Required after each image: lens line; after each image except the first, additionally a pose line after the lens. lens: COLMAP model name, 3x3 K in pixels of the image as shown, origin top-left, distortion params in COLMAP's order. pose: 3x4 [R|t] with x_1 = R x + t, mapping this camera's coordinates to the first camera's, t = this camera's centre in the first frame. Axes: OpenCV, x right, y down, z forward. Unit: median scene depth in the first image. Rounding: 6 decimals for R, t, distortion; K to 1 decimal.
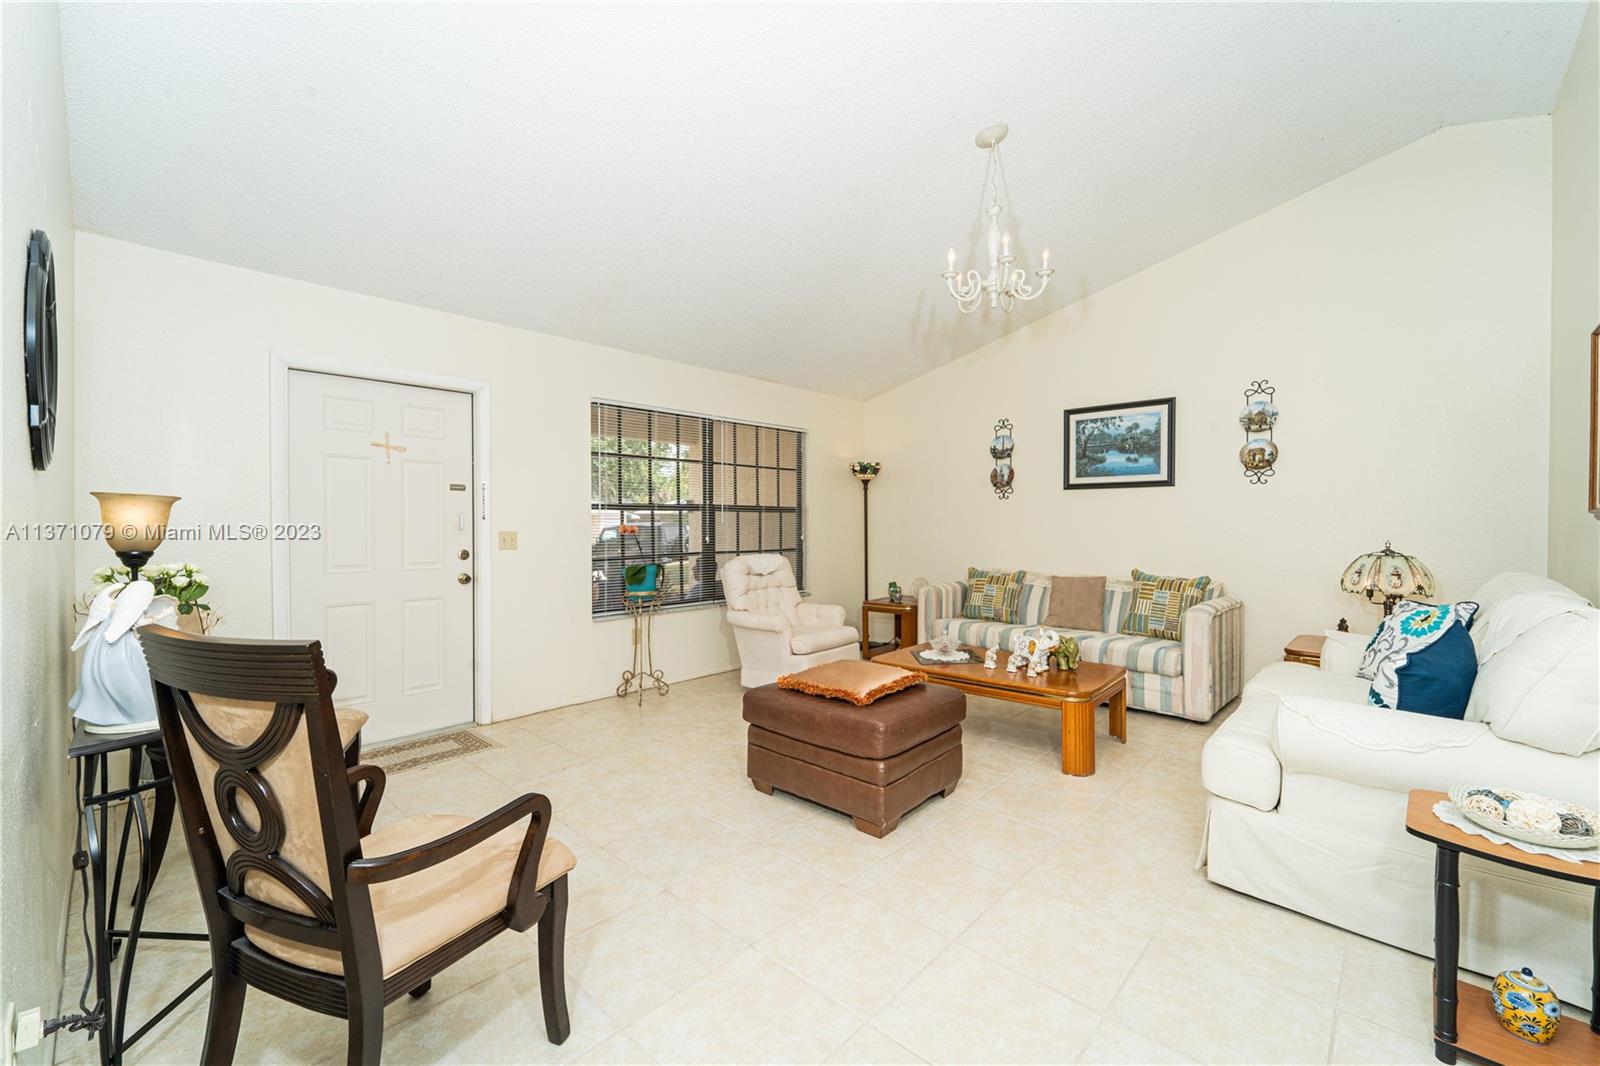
lens RADIAL K [[659.4, 0, 811.9], [0, 659.4, 528.5], [0, 0, 1]] dist [-0.009136, 0.000117]
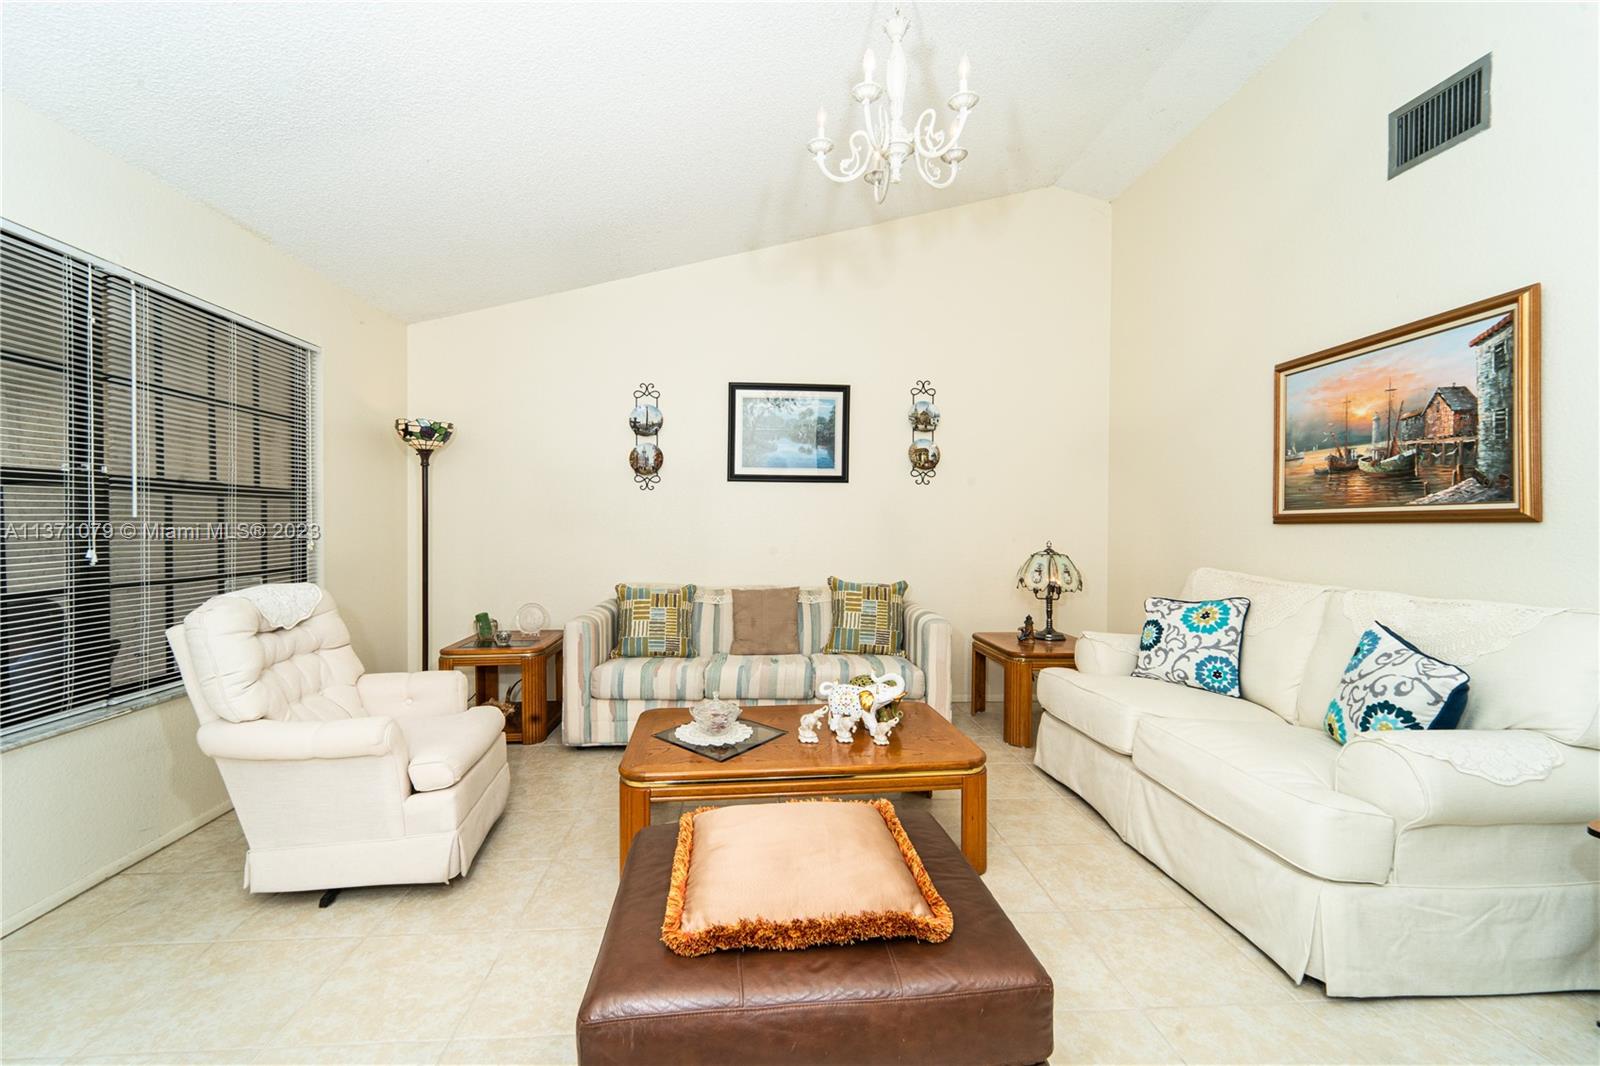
lens RADIAL K [[659.4, 0, 793.1], [0, 659.4, 528.7], [0, 0, 1]] dist [-0.009136, 0.000117]
pose [[0.683978, -0.000752, 0.729502, -0.157604], [-0.000990, 0.999998, 0.001959, -0.002330], [-0.729502, -0.002062, 0.683976, 0.403891]]
